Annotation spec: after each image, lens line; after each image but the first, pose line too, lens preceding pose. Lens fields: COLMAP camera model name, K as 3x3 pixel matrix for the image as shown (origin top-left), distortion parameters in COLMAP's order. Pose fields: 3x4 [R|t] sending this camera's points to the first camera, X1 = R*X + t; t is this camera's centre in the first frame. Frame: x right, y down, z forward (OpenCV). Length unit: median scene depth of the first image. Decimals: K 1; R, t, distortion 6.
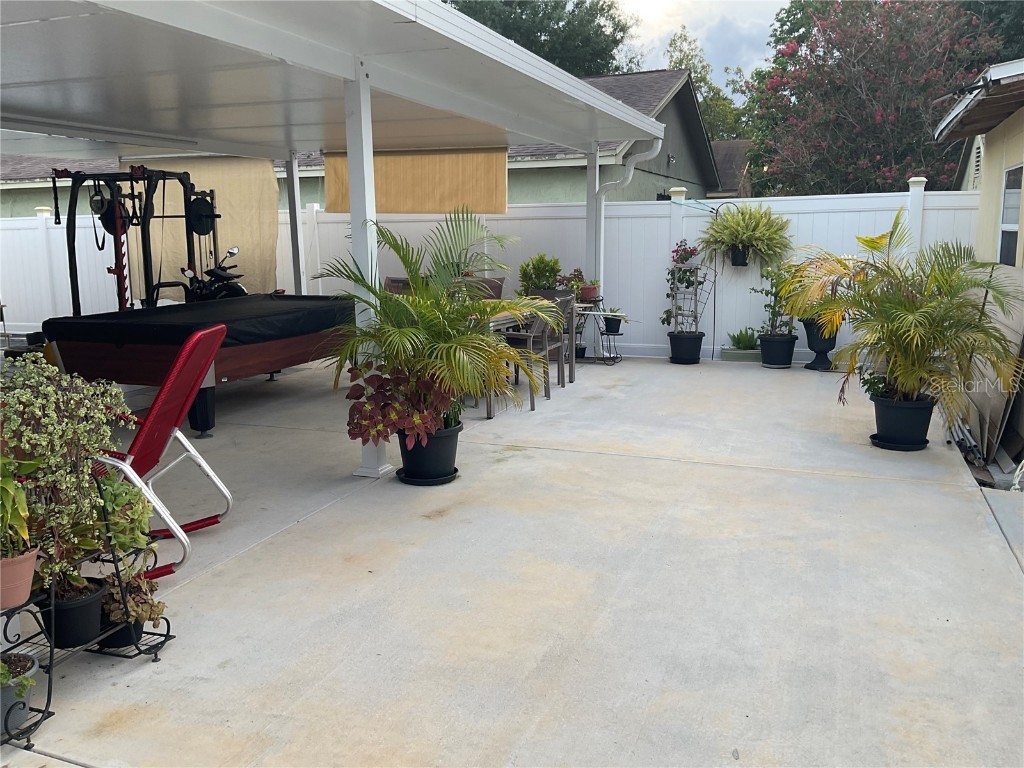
lens RADIAL K [[862.4, 0, 511.0], [0, 862.4, 381.9], [0, 0, 1]] dist [0.046545, -0.095108]
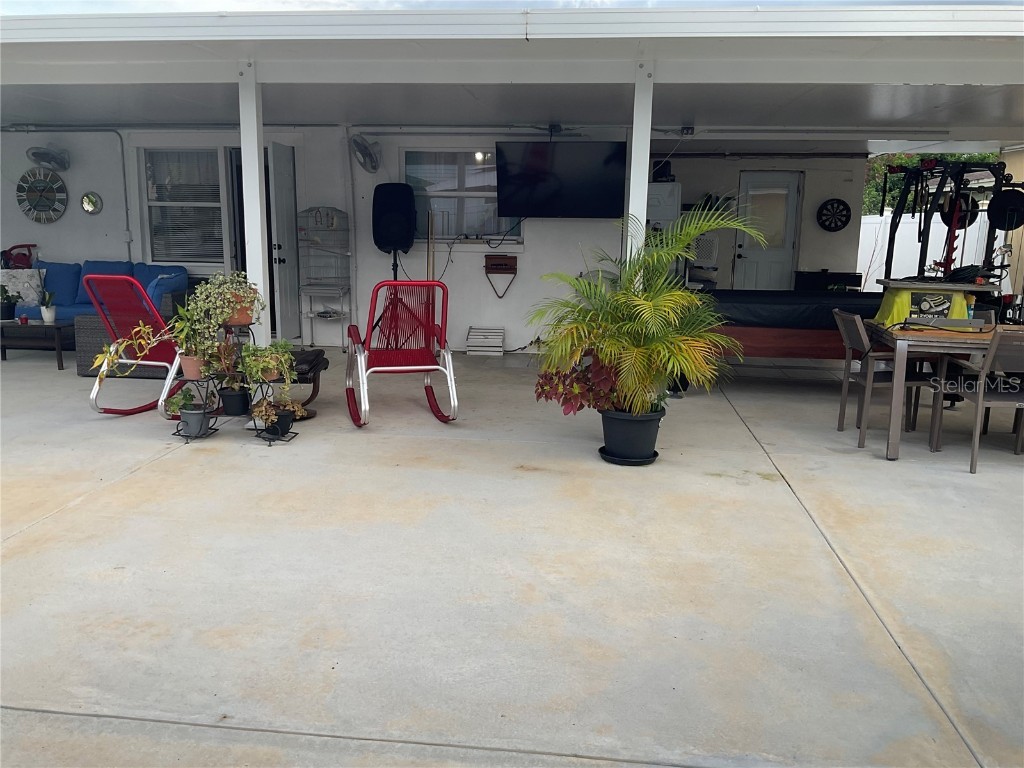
lens RADIAL K [[862.4, 0, 511.5], [0, 862.4, 386.4], [0, 0, 1]] dist [0.046545, -0.095108]
pose [[0.239551, 0.197579, -0.950567, 0.907899], [-0.188493, 0.969909, 0.154097, -0.115324], [0.952410, 0.142261, 0.269585, 0.614525]]
